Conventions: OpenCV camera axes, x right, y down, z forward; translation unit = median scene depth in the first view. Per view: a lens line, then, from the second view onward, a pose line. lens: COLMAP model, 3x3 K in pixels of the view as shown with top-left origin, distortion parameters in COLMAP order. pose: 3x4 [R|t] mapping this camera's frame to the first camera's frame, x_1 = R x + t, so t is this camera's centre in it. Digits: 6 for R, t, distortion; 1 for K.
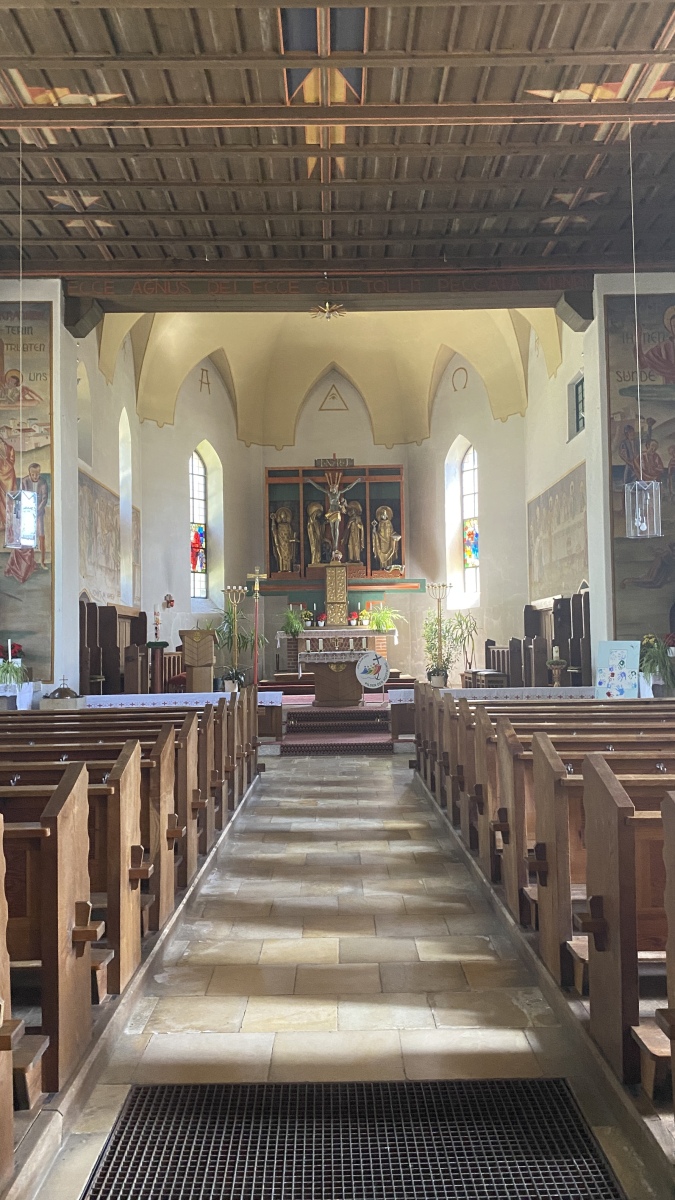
lens RADIAL K [[908.0, 0, 337.5], [0, 908.0, 600.0], [0, 0, 1]] dist [0.138198, -0.243166]
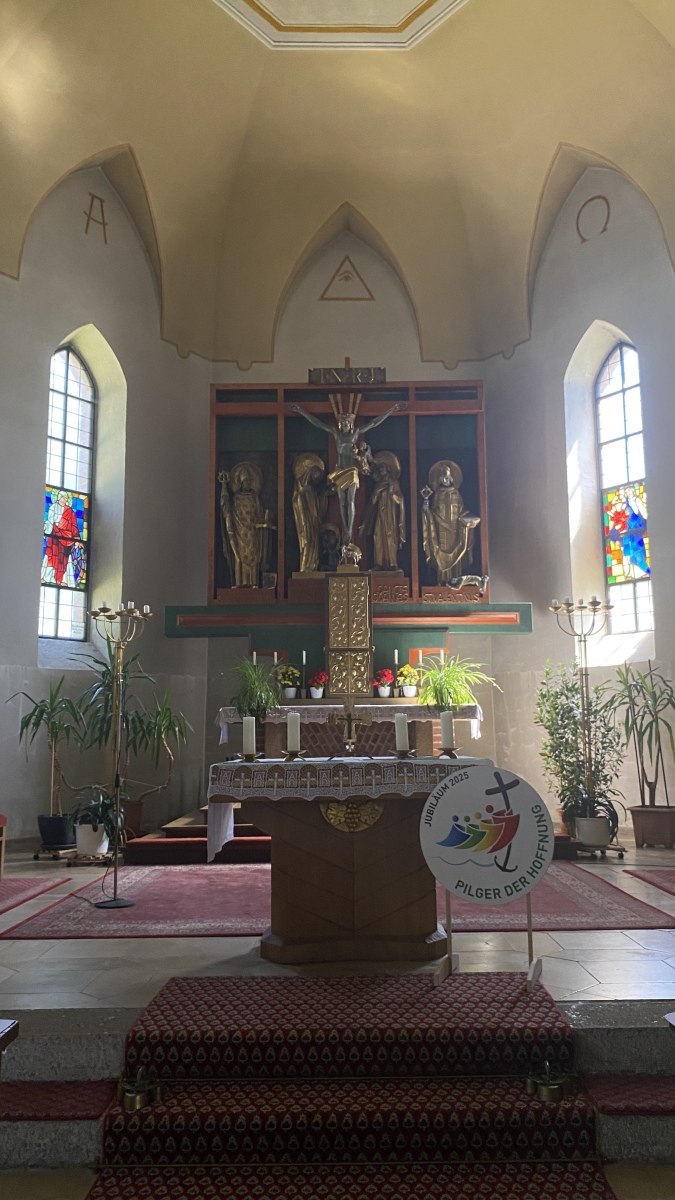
lens RADIAL K [[908.0, 0, 337.5], [0, 908.0, 600.0], [0, 0, 1]] dist [0.138198, -0.243166]
pose [[0.999871, 0.006801, -0.014574, -0.000488], [-0.008278, 0.994568, -0.103761, 0.026569], [0.013789, 0.103869, 0.994495, 0.508859]]
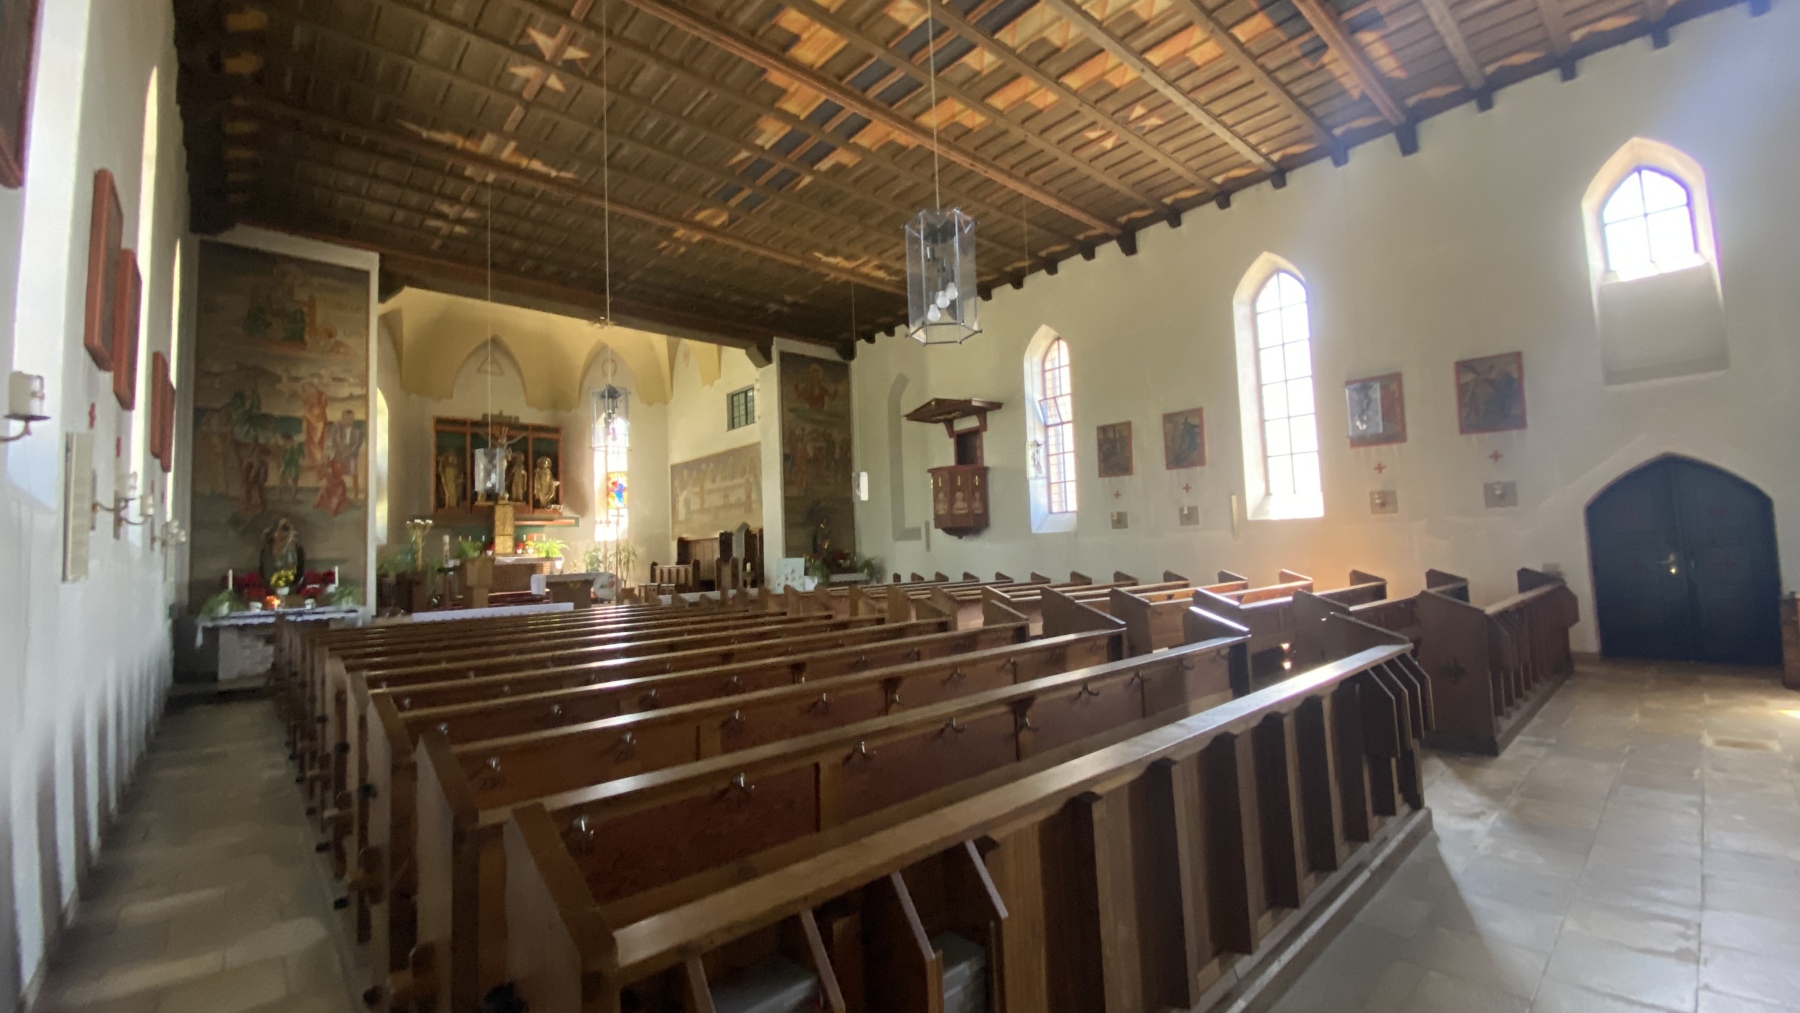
lens RADIAL K [[718.3, 0, 924.4], [0, 718.3, 510.0], [0, 0, 1]] dist [0.000117, -0.007098]
pose [[0.721787, 0.026695, 0.691600, -0.252391], [-0.004303, 0.999410, -0.034086, -0.000121], [-0.692102, 0.021627, 0.721476, -0.064756]]
